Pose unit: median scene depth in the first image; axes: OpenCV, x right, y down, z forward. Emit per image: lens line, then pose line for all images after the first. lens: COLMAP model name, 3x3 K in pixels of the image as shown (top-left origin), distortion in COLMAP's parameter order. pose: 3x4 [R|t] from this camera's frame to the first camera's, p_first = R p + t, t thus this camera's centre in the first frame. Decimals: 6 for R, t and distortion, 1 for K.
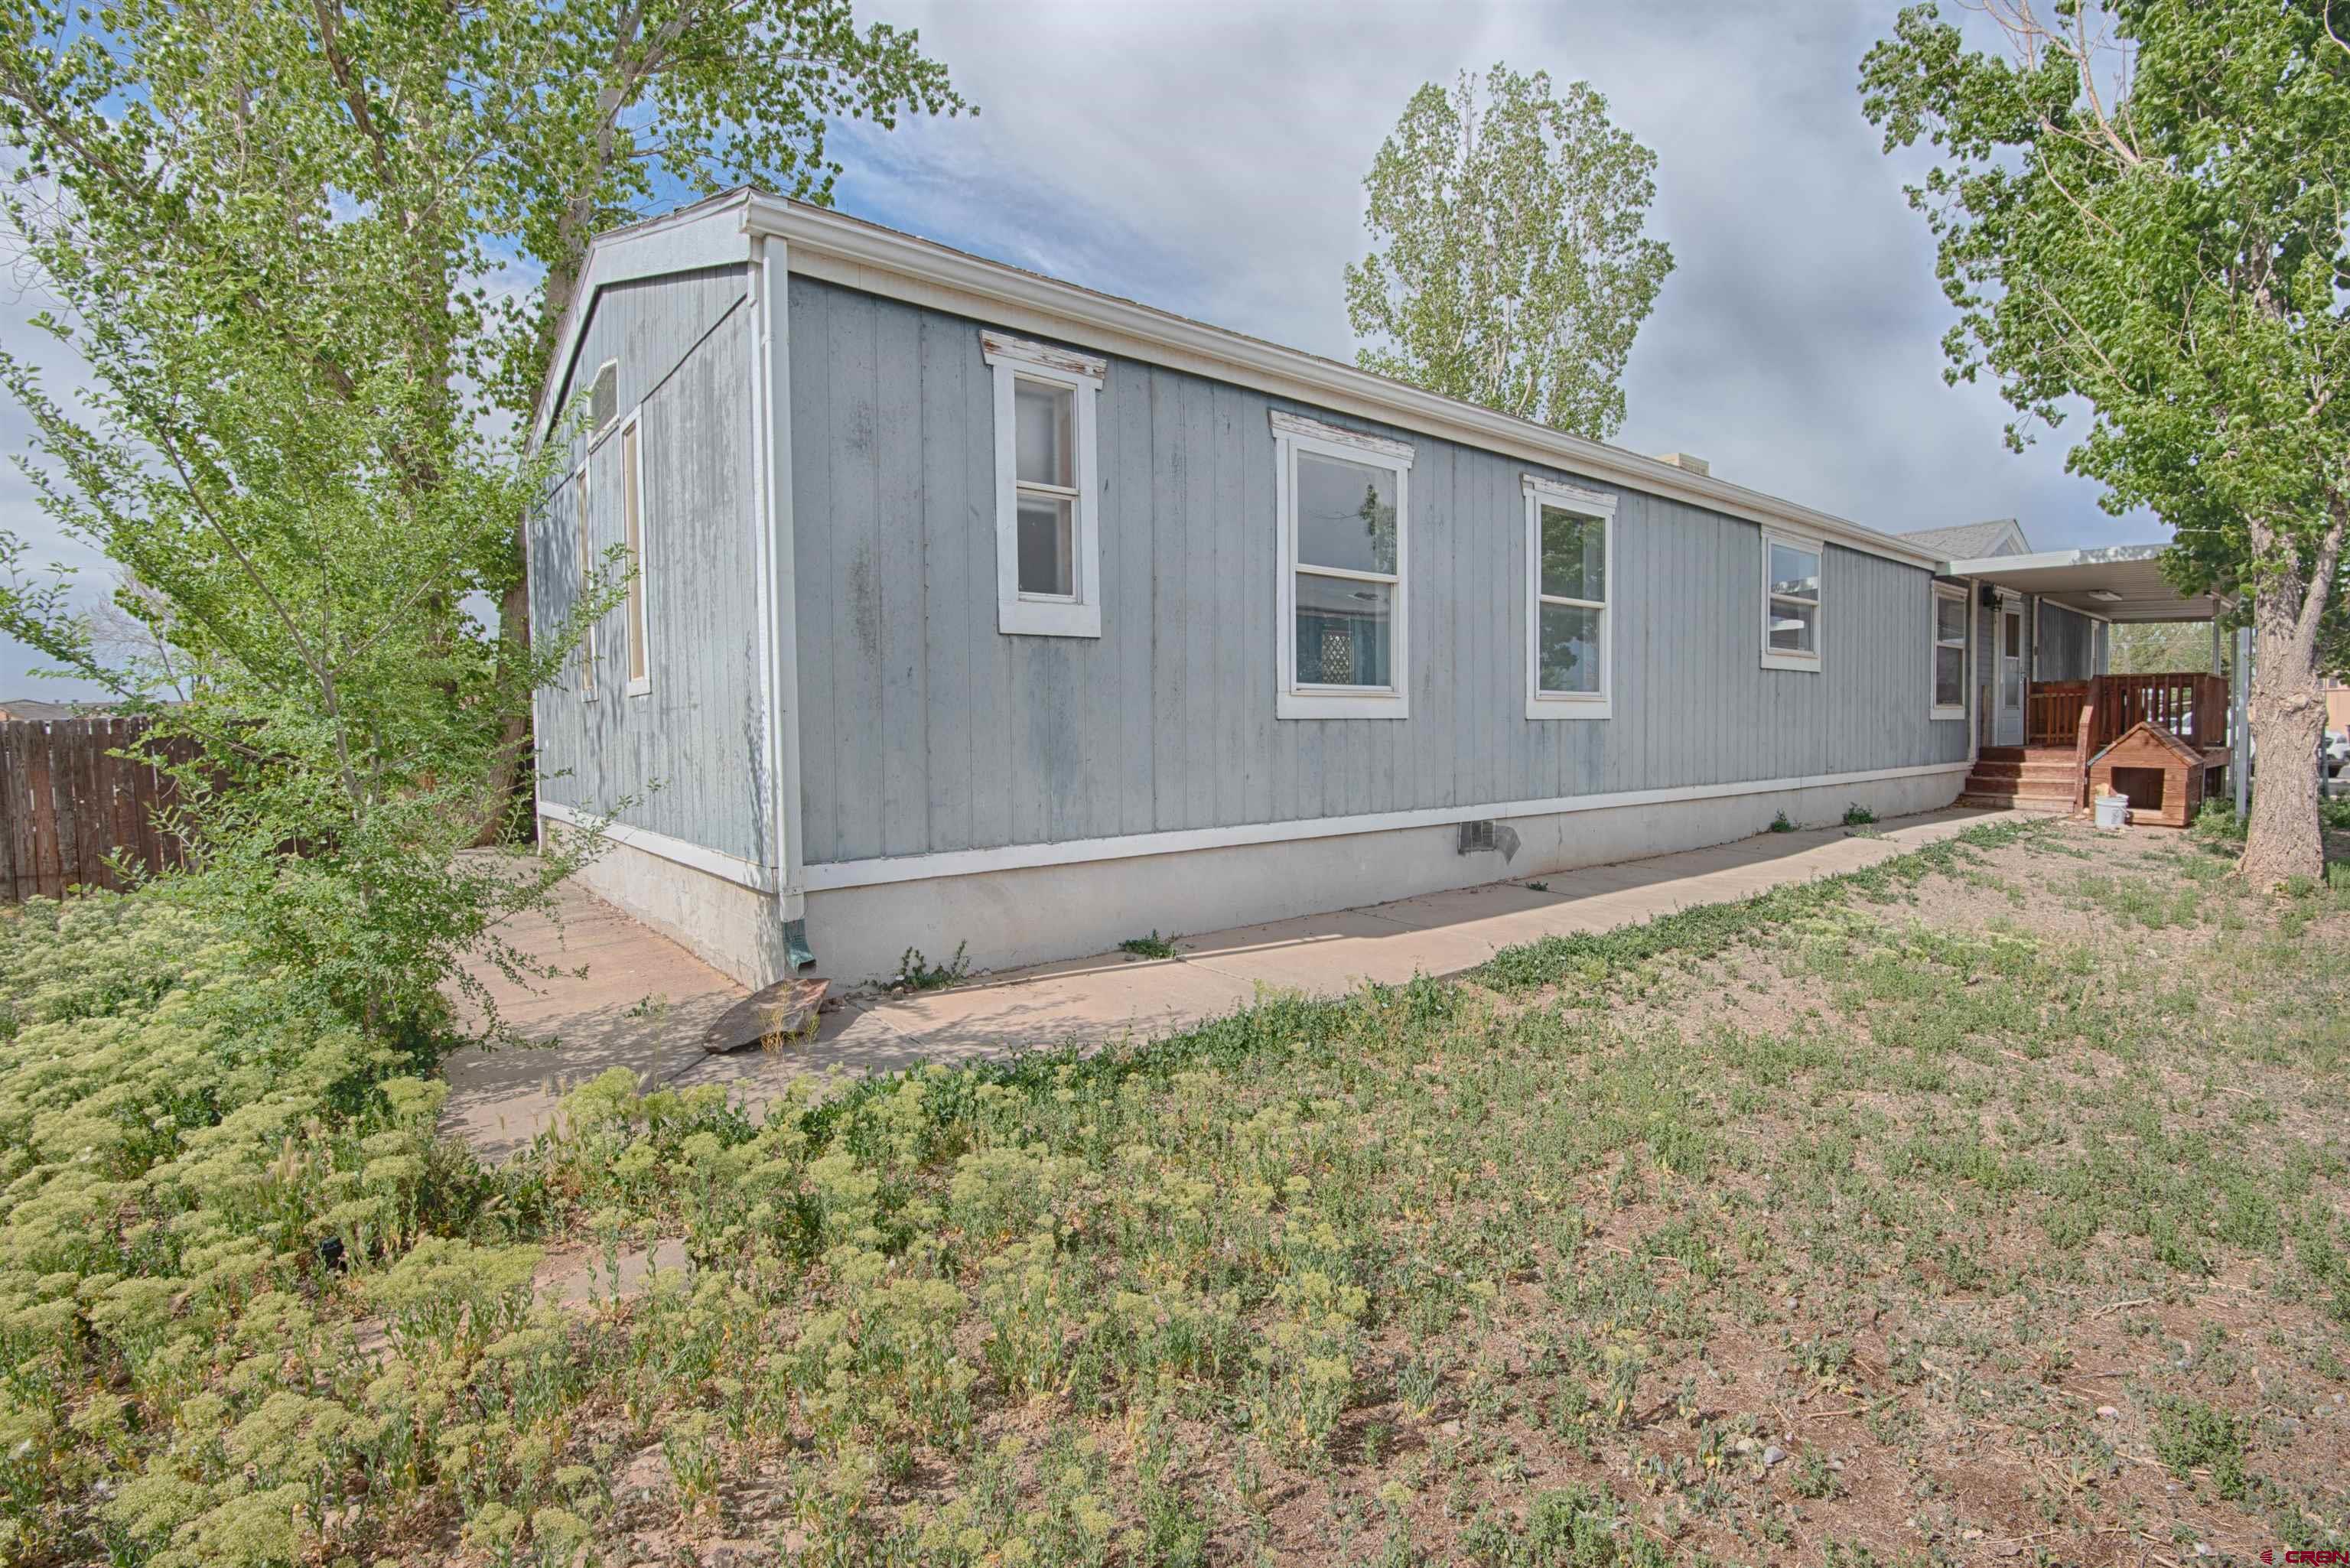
lens RADIAL K [[1053.7, 0, 1180.2], [0, 1053.7, 783.5], [0, 0, 1]] dist [0.027137, -0.013288]
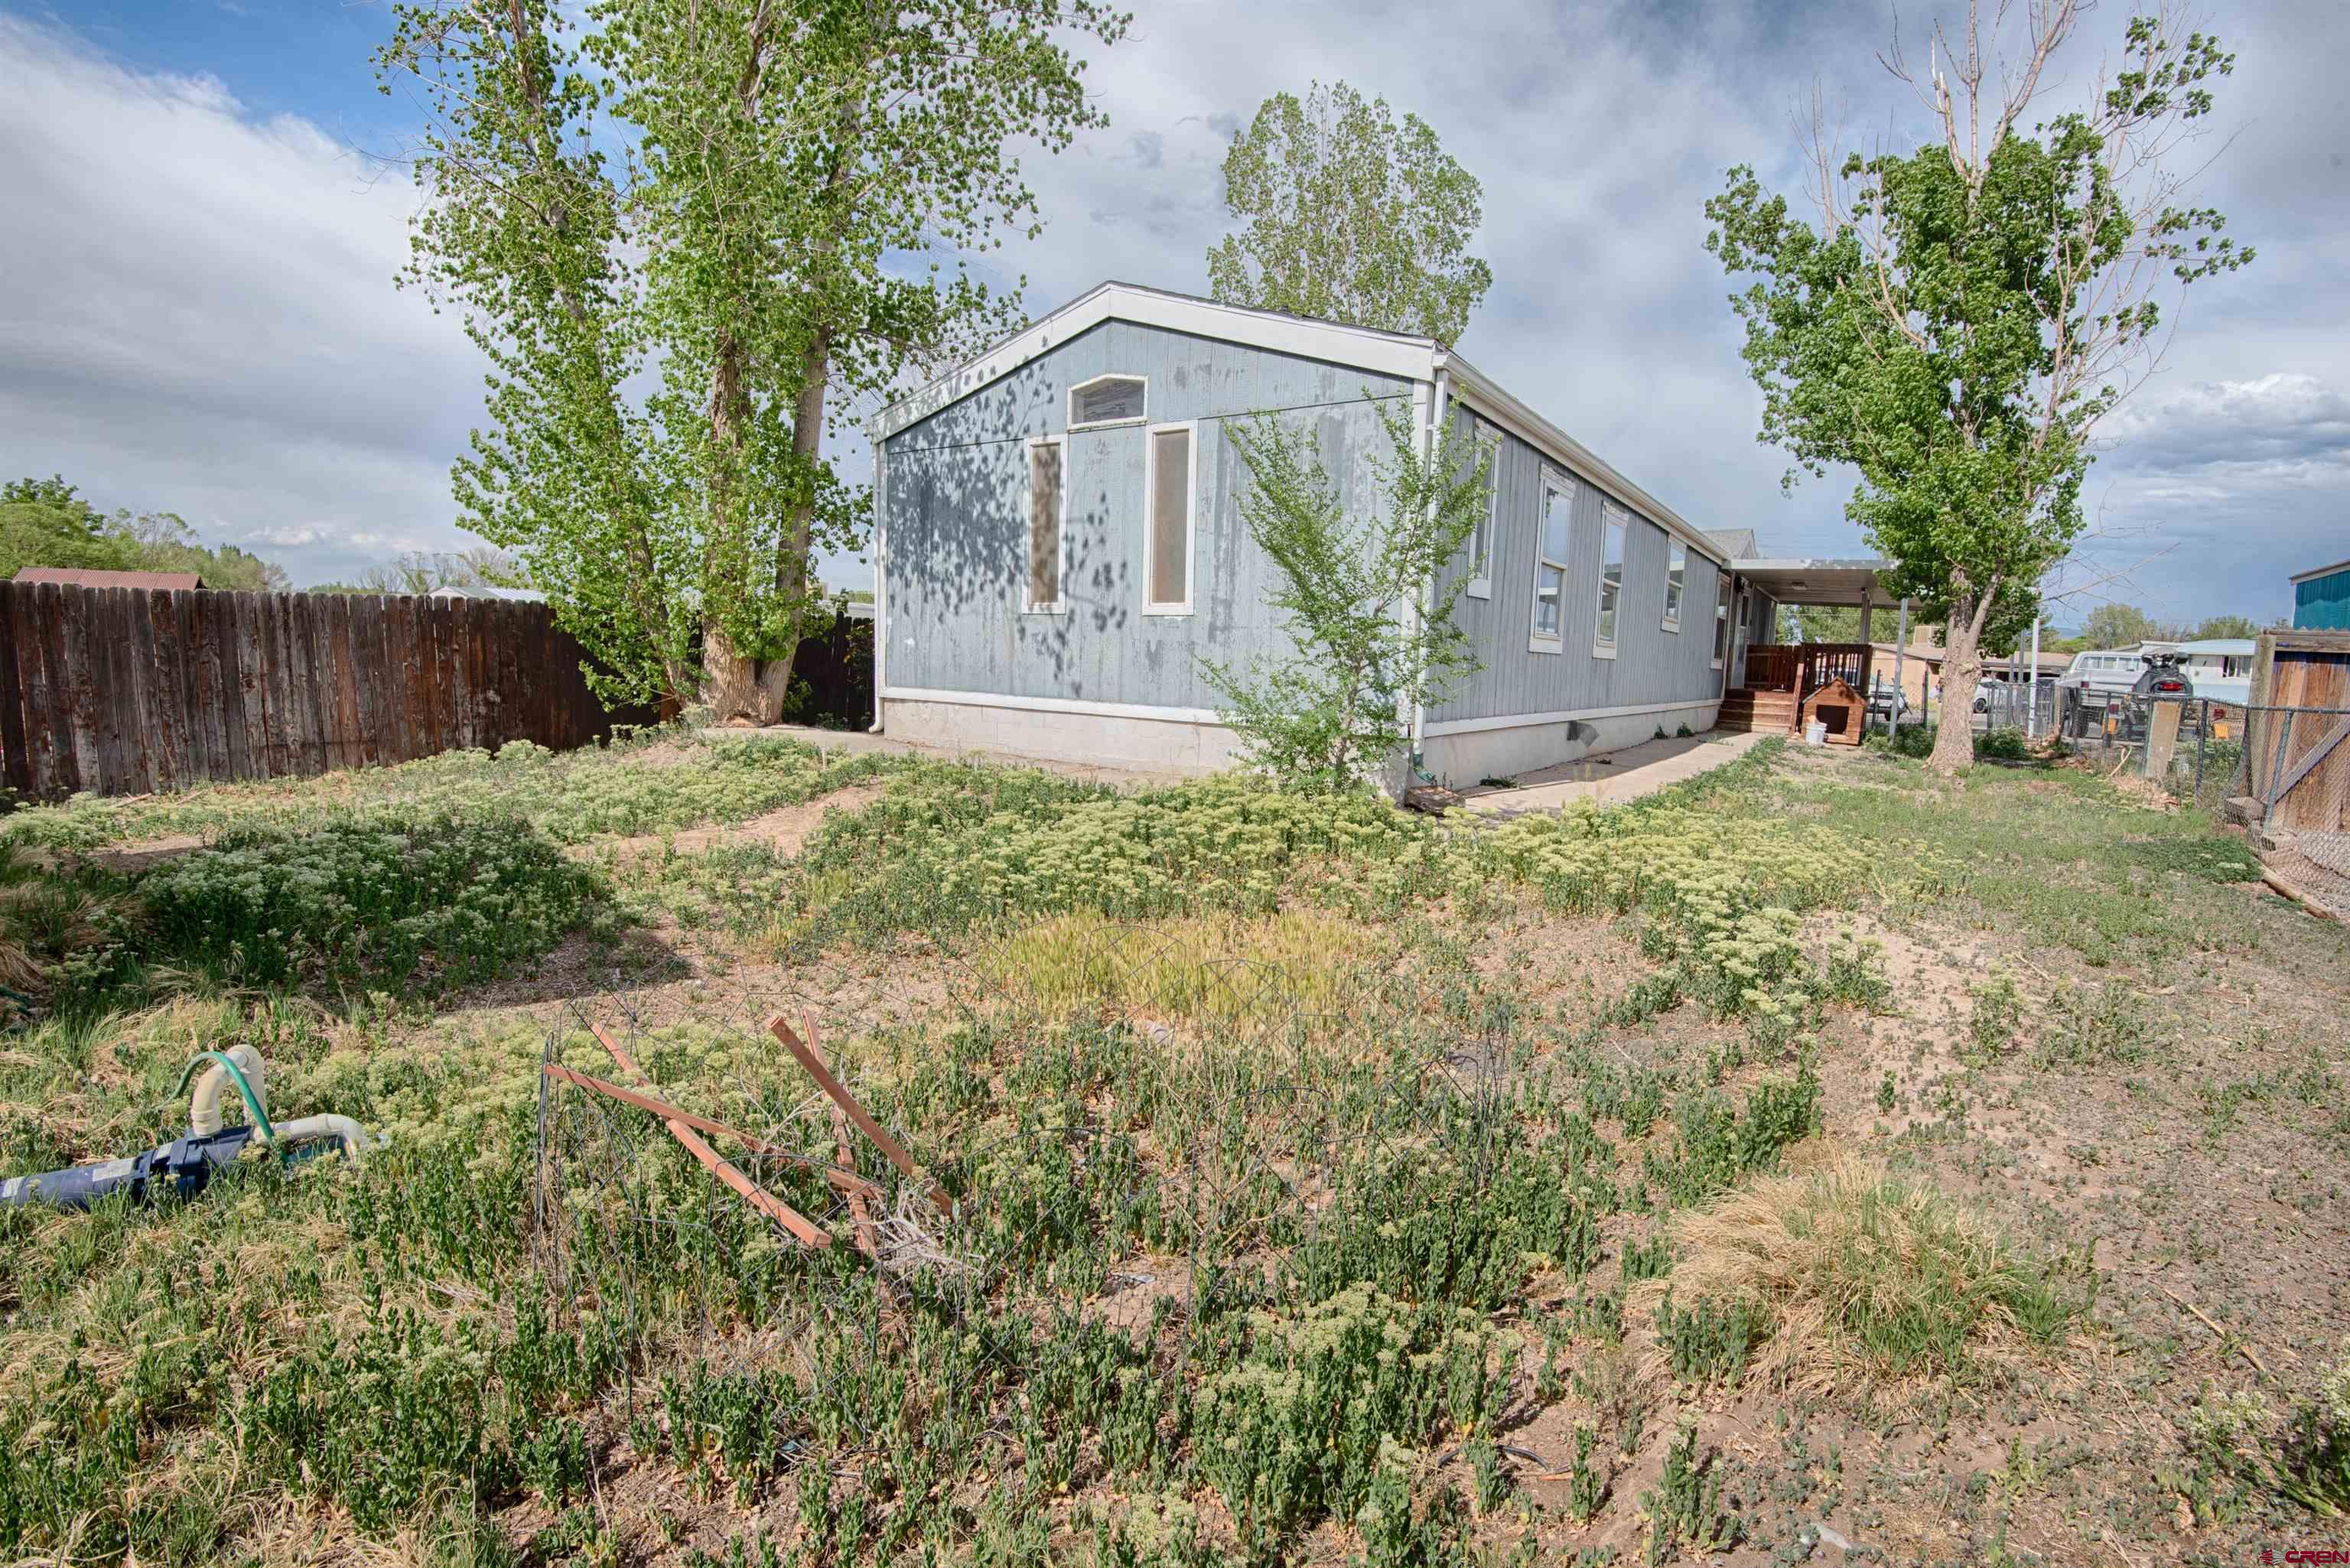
lens RADIAL K [[1053.7, 0, 1168.2], [0, 1053.7, 769.5], [0, 0, 1]] dist [0.027137, -0.013288]
pose [[0.961757, 0.021458, 0.273062, -0.432457], [-0.039105, 0.997471, 0.059349, 0.022525], [-0.271098, -0.067757, 0.960164, -0.214246]]
